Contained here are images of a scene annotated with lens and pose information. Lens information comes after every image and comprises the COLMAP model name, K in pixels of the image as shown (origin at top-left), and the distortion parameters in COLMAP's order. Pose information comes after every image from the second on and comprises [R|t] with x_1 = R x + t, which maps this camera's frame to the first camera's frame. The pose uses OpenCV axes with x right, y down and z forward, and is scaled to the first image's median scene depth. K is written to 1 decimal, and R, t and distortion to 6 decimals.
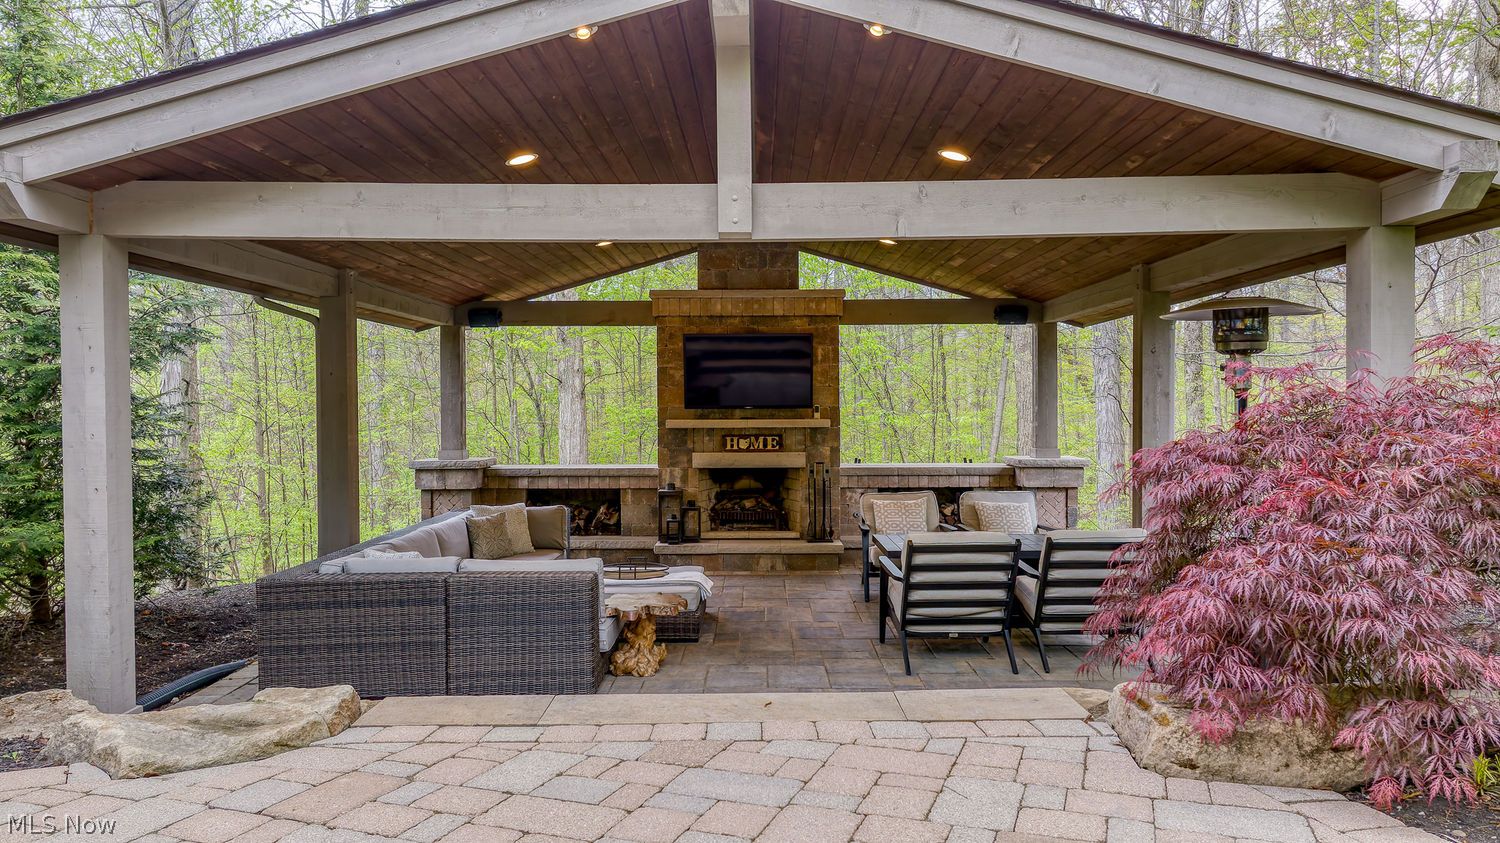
lens RADIAL K [[1023.7, 0, 750.0], [0, 1023.7, 421.5], [0, 0, 1]] dist [-0.009497, -0.005339]
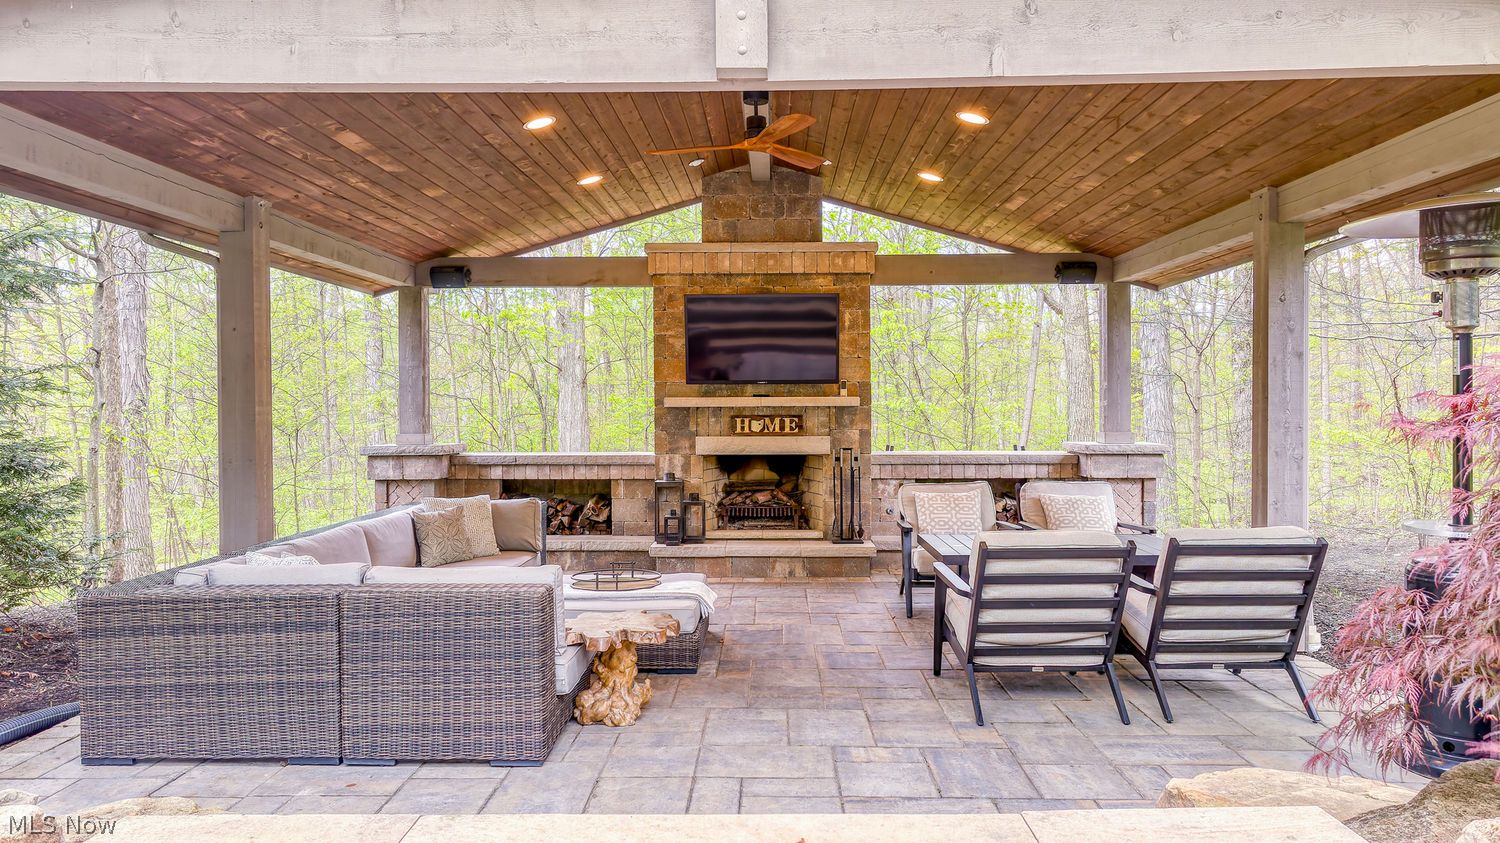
lens RADIAL K [[1023.7, 0, 750.0], [0, 1023.7, 421.5], [0, 0, 1]] dist [-0.009497, -0.005339]
pose [[0.999912, 0.000741, -0.013280, -0.000385], [-0.000740, 1.000000, 0.000101, 0.021463], [0.013280, -0.000092, 0.999912, 0.189292]]
